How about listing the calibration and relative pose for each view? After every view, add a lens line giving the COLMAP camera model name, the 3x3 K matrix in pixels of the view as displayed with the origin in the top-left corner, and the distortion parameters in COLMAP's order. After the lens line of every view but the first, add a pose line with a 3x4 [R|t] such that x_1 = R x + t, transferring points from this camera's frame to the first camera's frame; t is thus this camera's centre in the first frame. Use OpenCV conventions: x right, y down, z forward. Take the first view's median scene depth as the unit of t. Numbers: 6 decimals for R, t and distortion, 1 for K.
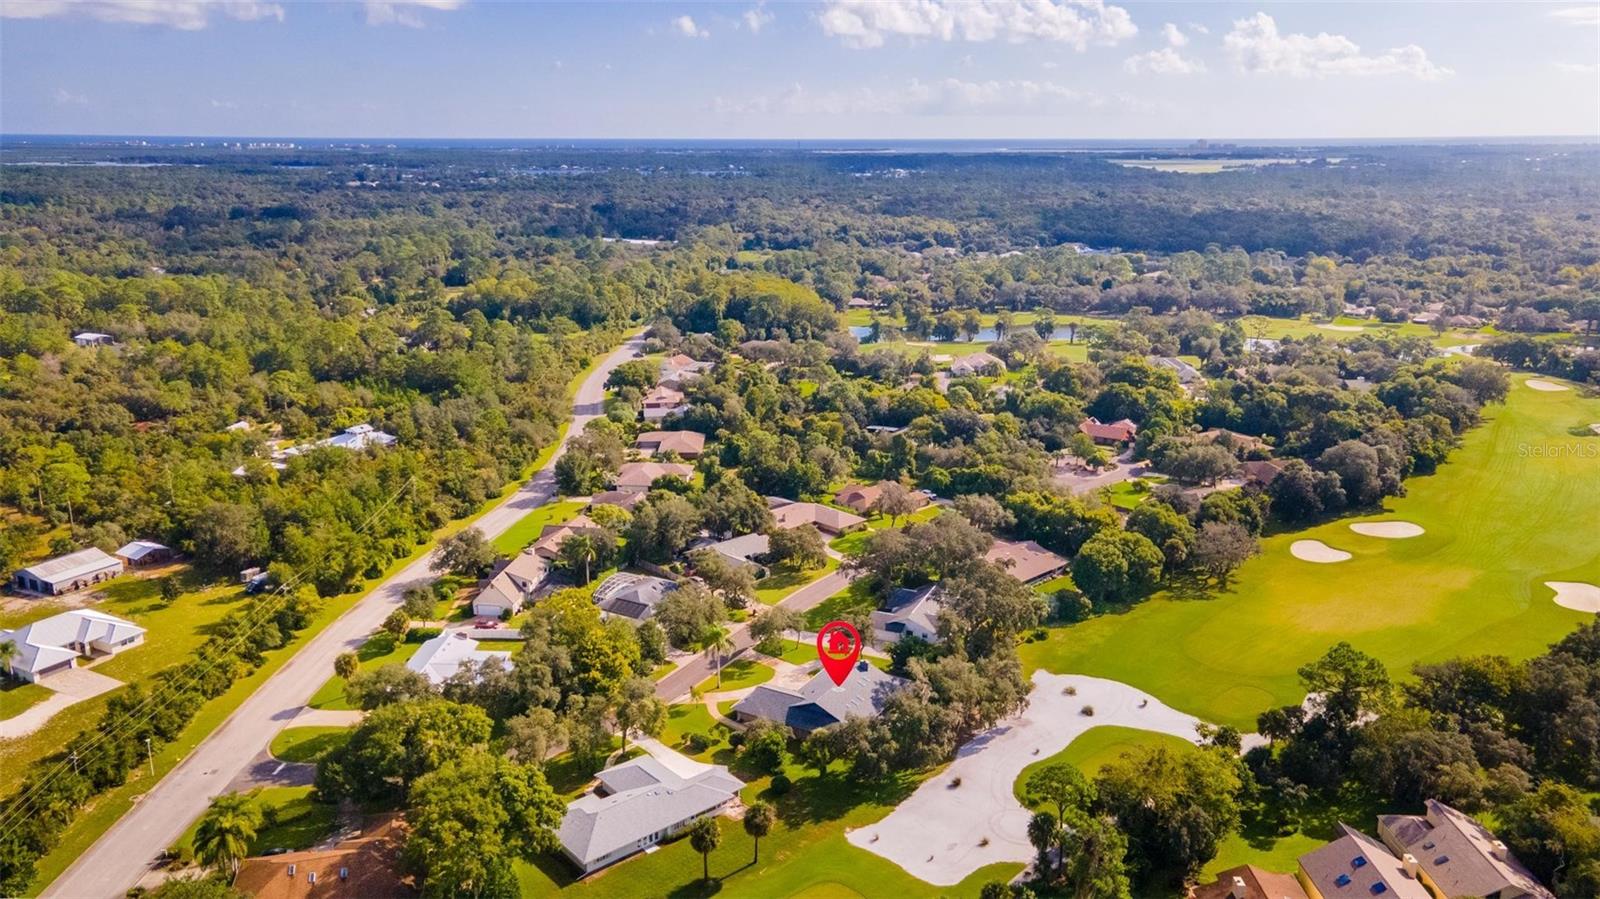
lens RADIAL K [[1199.0, 0, 800.0], [0, 1199.0, 449.5], [0, 0, 1]] dist [0.037315, 0.031993]
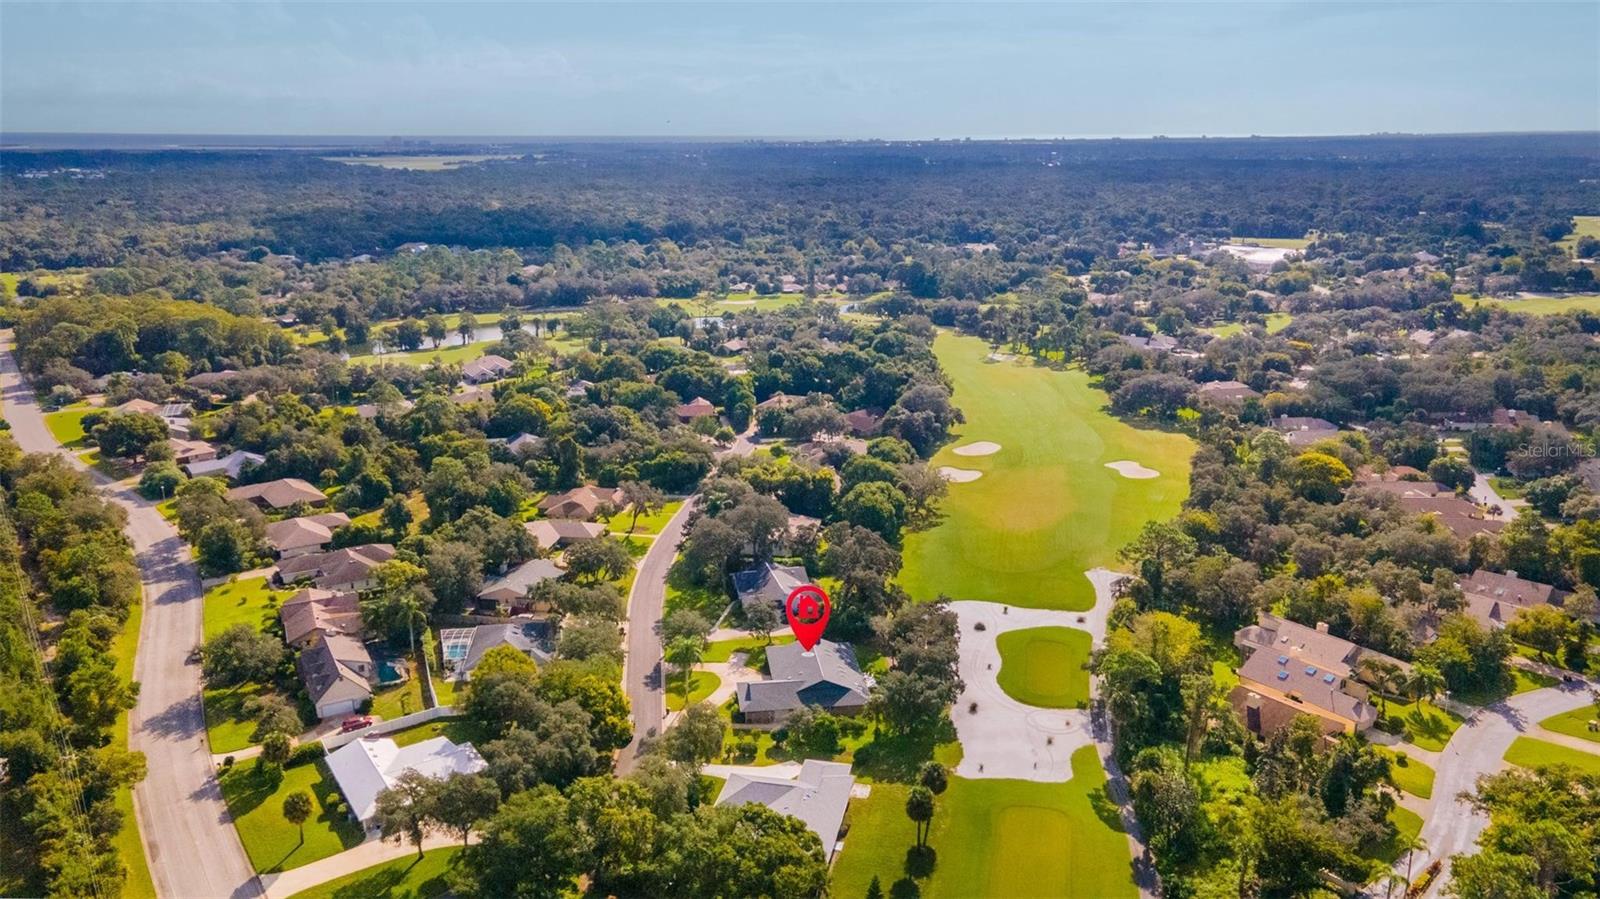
lens RADIAL K [[1199.0, 0, 800.0], [0, 1199.0, 449.5], [0, 0, 1]] dist [0.037315, 0.031993]
pose [[0.797933, -0.160455, 0.580997, -0.179098], [0.158875, 0.985818, 0.054057, -0.014308], [-0.581430, 0.049172, 0.812109, 0.048186]]
